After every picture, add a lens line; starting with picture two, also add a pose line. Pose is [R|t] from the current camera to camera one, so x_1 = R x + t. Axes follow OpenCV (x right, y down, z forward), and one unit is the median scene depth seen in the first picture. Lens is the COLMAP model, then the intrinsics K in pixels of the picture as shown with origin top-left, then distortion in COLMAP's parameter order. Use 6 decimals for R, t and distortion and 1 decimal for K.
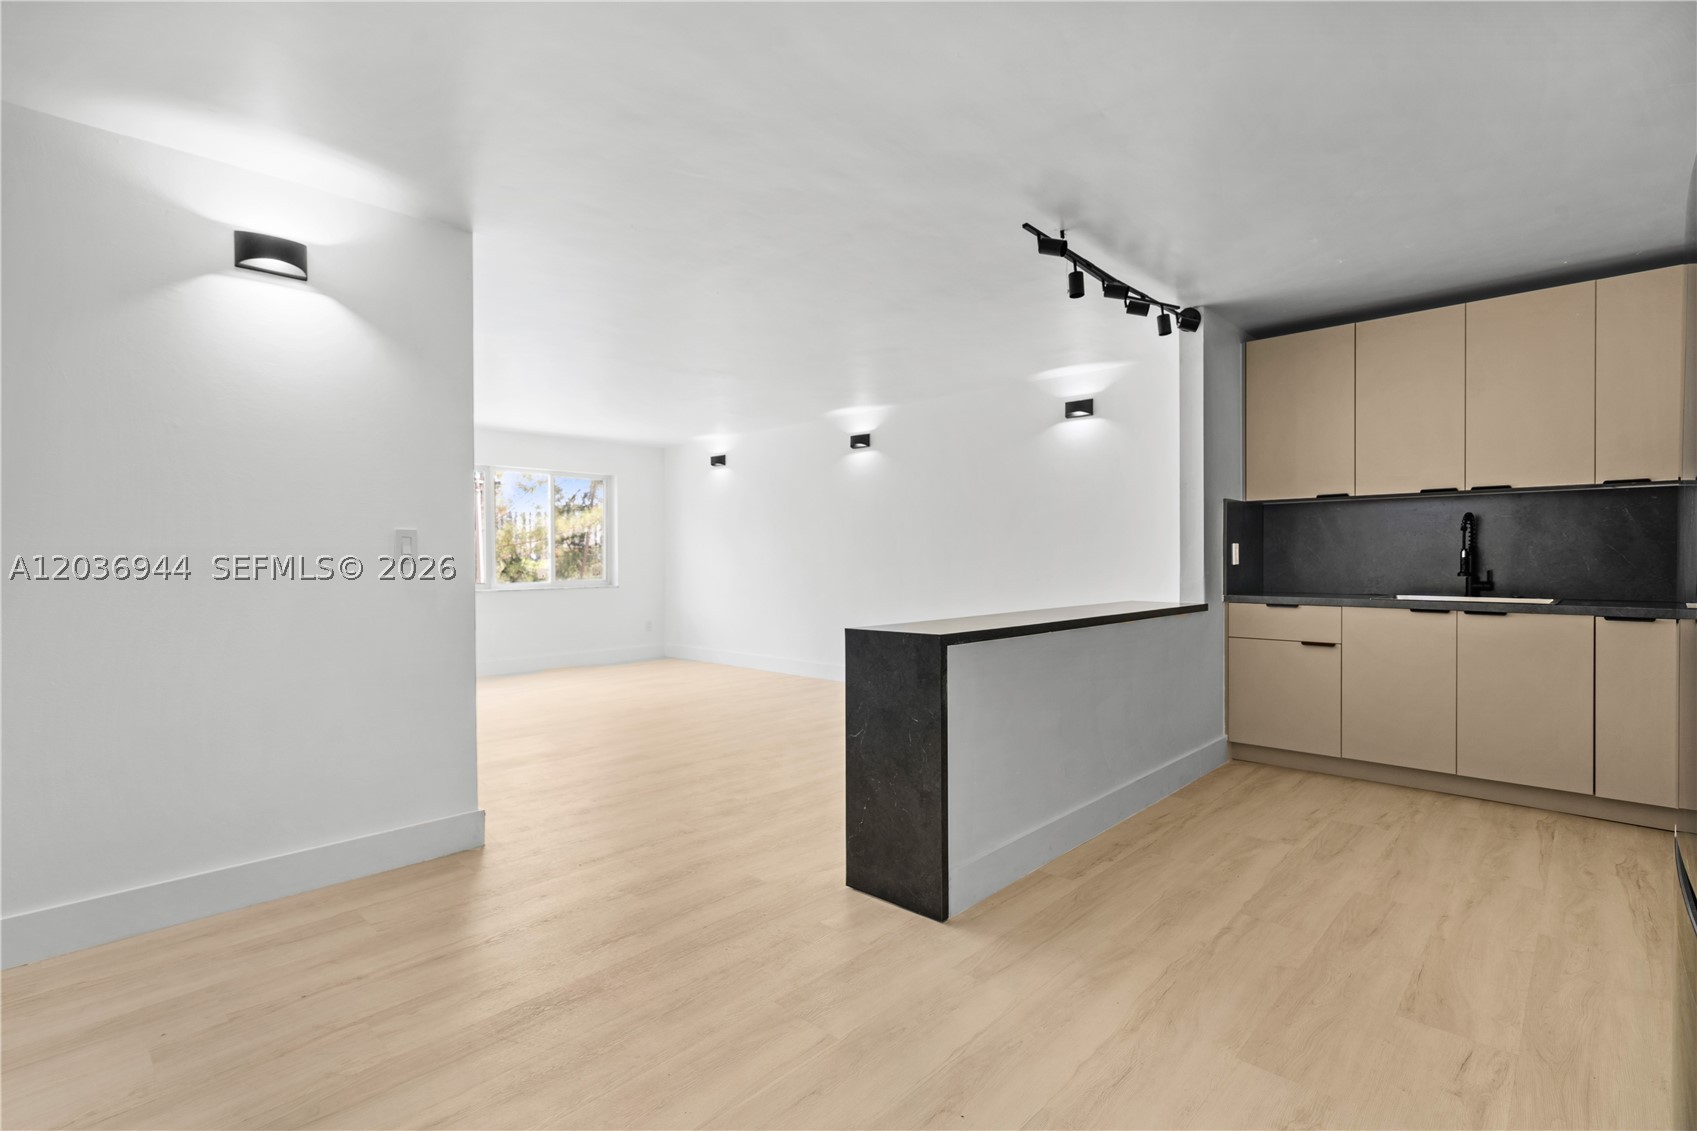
lens RADIAL K [[784.8, 0, 827.3], [0, 784.8, 546.7], [0, 0, 1]] dist [0.000032, 0.000403]
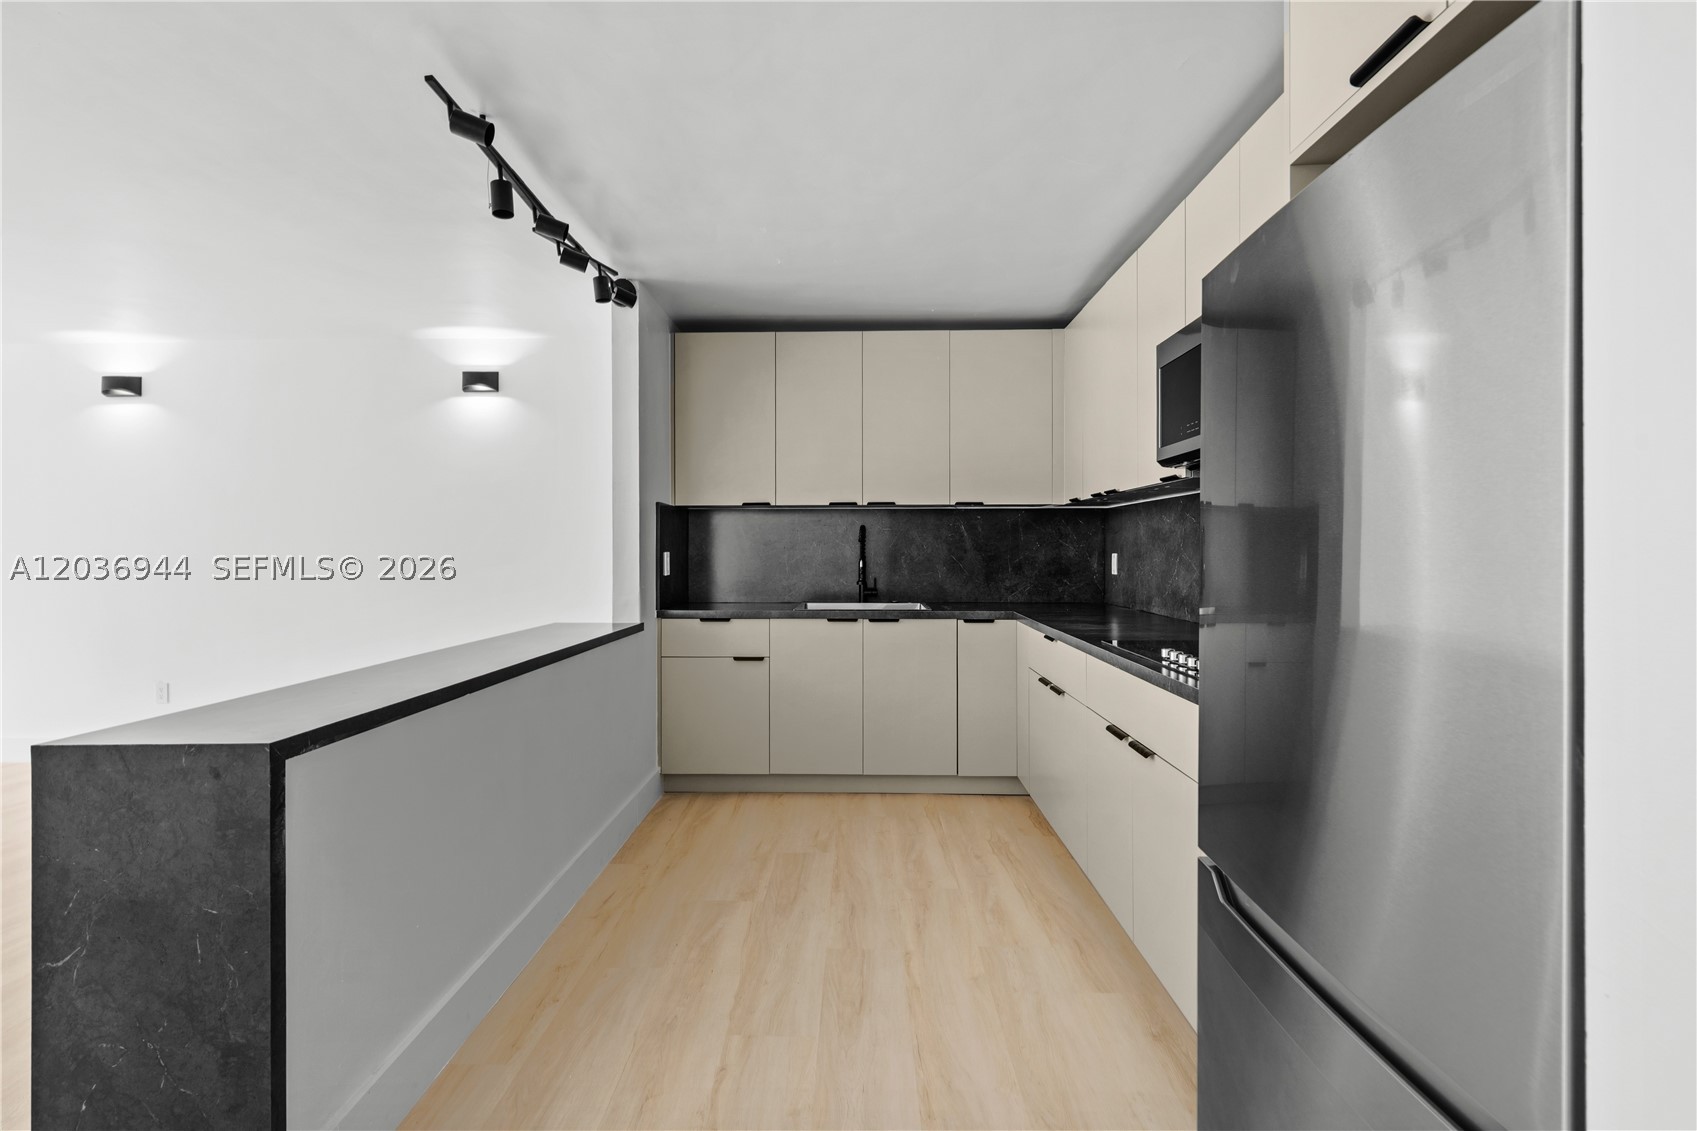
lens RADIAL K [[784.8, 0, 827.3], [0, 784.8, 546.7], [0, 0, 1]] dist [0.000032, 0.000403]
pose [[0.726045, 0.001251, 0.687646, 0.038697], [-0.008098, 0.999945, 0.006732, -0.022299], [-0.687600, -0.010456, 0.726015, 0.262627]]
